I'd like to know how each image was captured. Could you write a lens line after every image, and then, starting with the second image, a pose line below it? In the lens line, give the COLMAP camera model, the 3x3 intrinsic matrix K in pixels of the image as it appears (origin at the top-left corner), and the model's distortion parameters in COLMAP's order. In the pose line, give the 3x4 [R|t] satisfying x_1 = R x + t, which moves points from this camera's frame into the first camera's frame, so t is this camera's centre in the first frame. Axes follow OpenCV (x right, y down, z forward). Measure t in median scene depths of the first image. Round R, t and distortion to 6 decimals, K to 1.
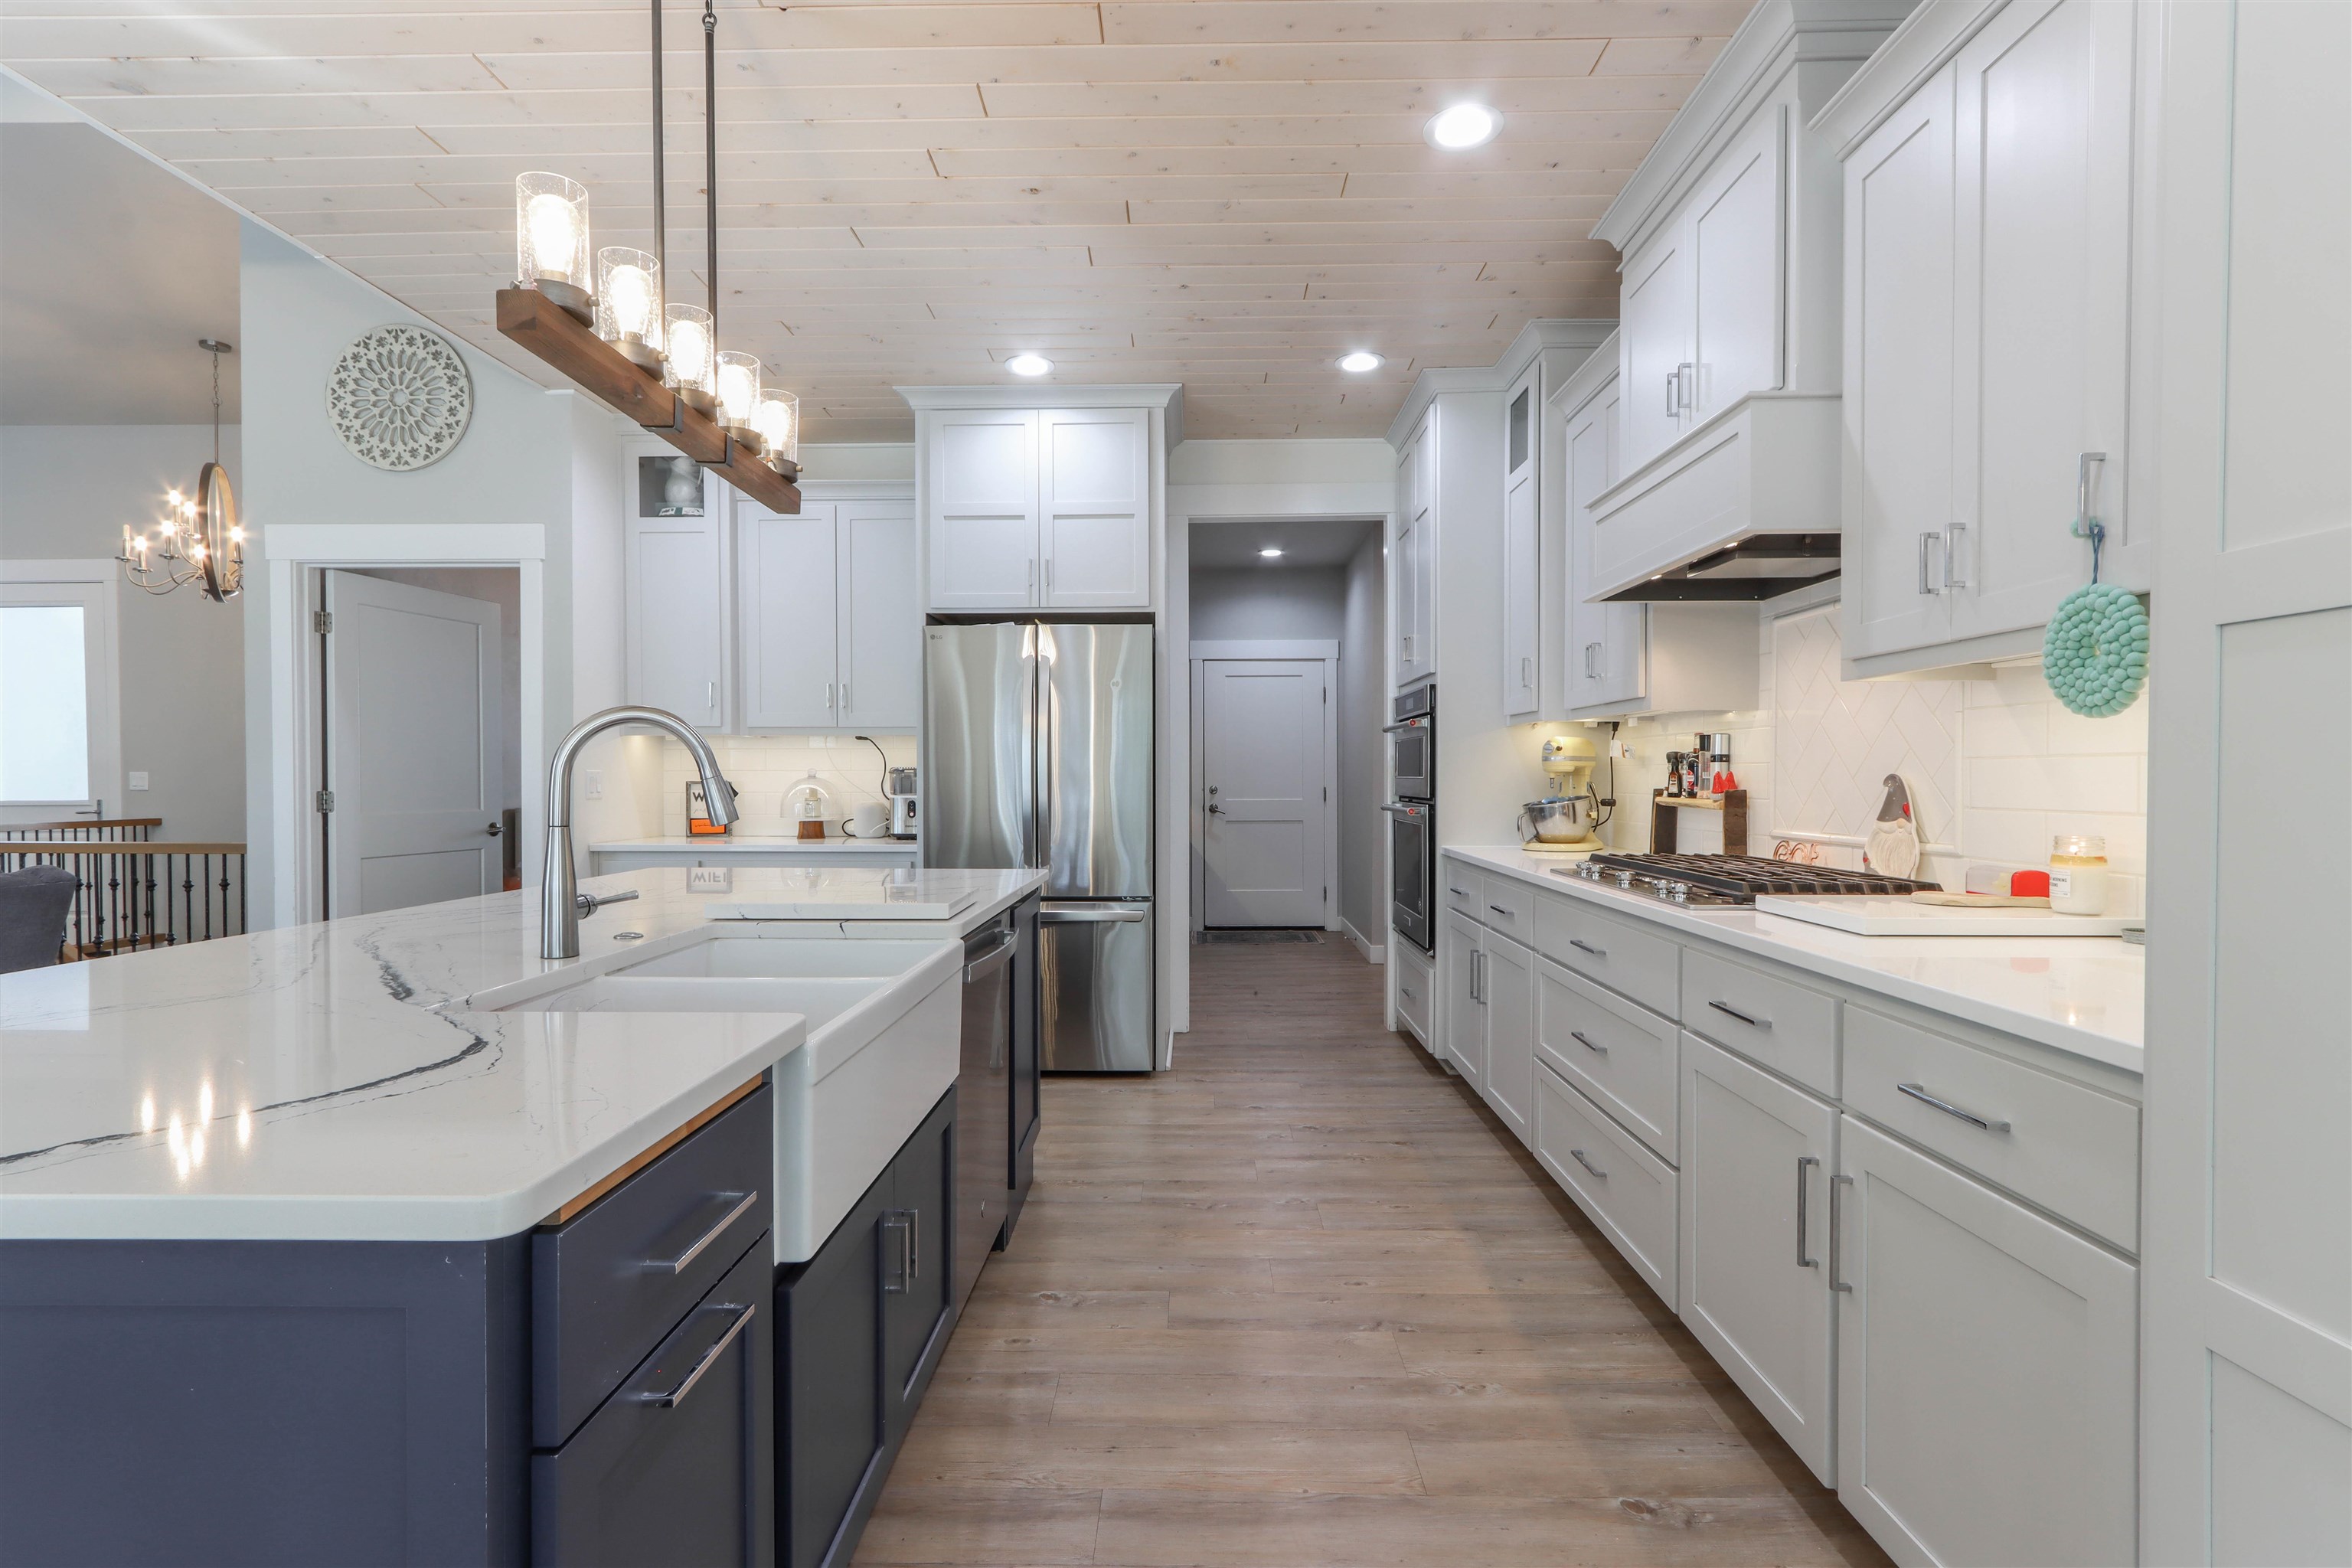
lens RADIAL K [[1104.3, 0, 1178.3], [0, 1104.3, 788.4], [0, 0, 1]] dist [-0.001464, 0.004258]
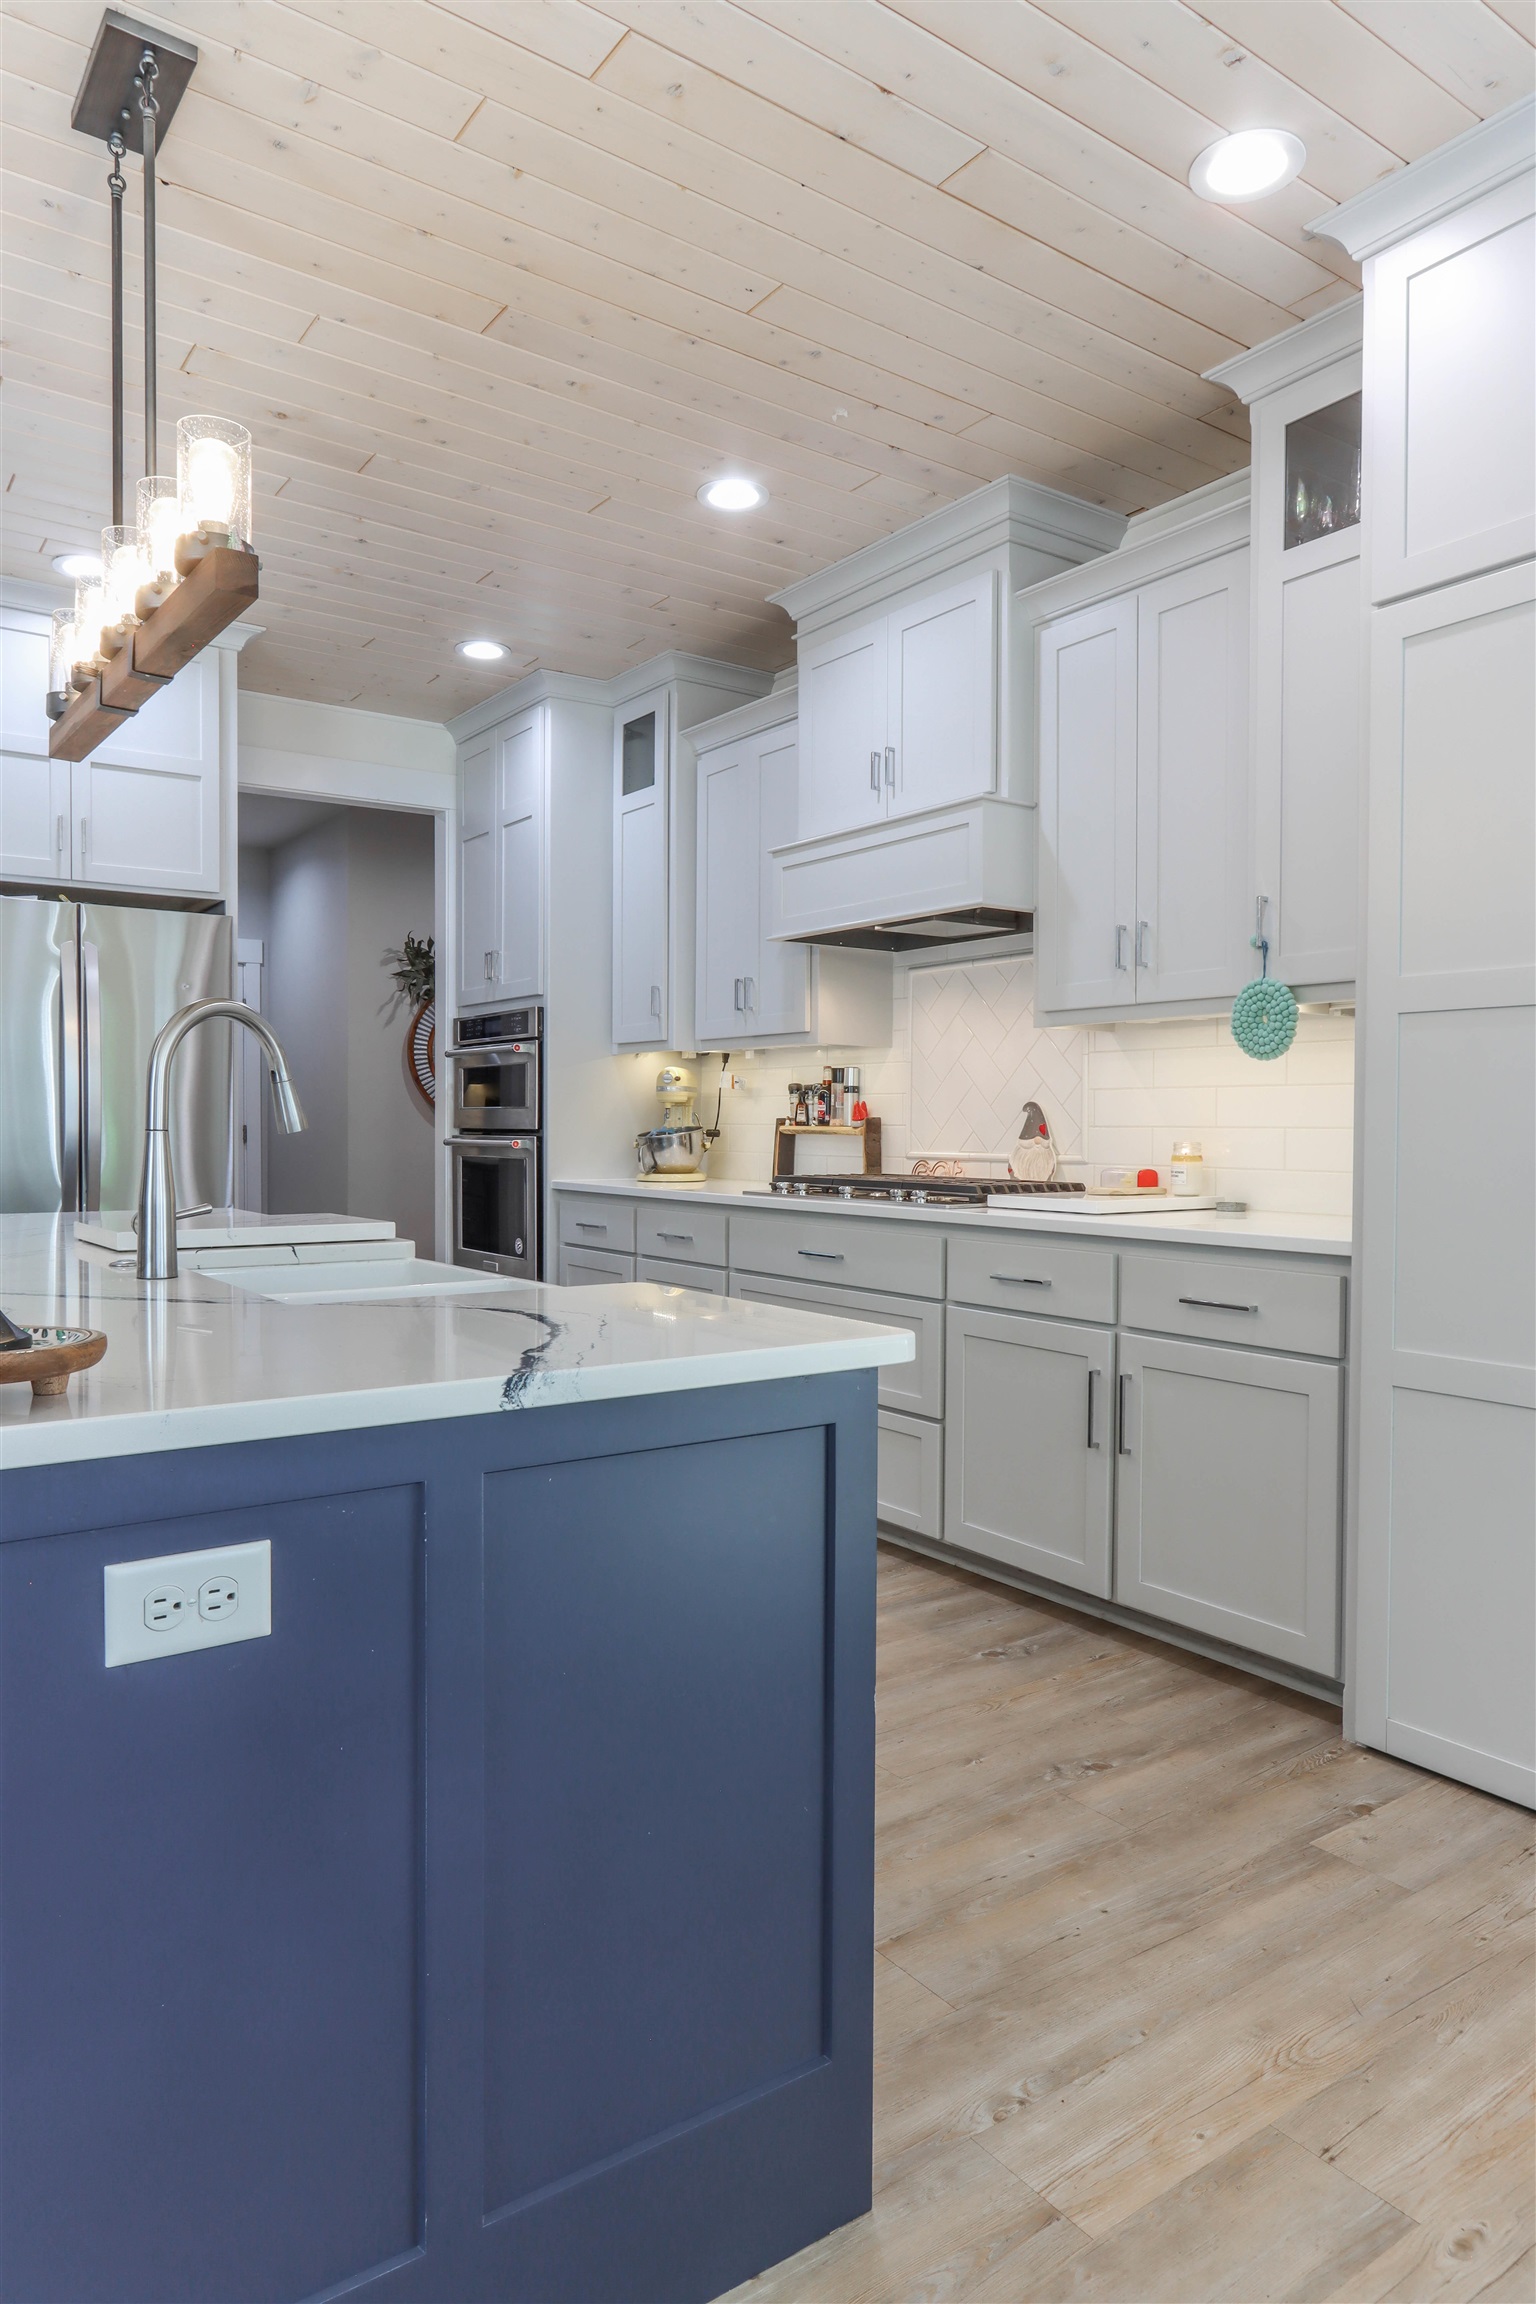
lens RADIAL K [[1426.0, 0, 762.0], [0, 1426.0, 1146.2], [0, 0, 1]] dist [-0.025174, 0.007572]
pose [[0.803701, -0.004424, 0.595017, -0.462937], [0.001258, 0.999983, 0.005735, 0.022521], [-0.595032, -0.003860, 0.803692, -0.107607]]
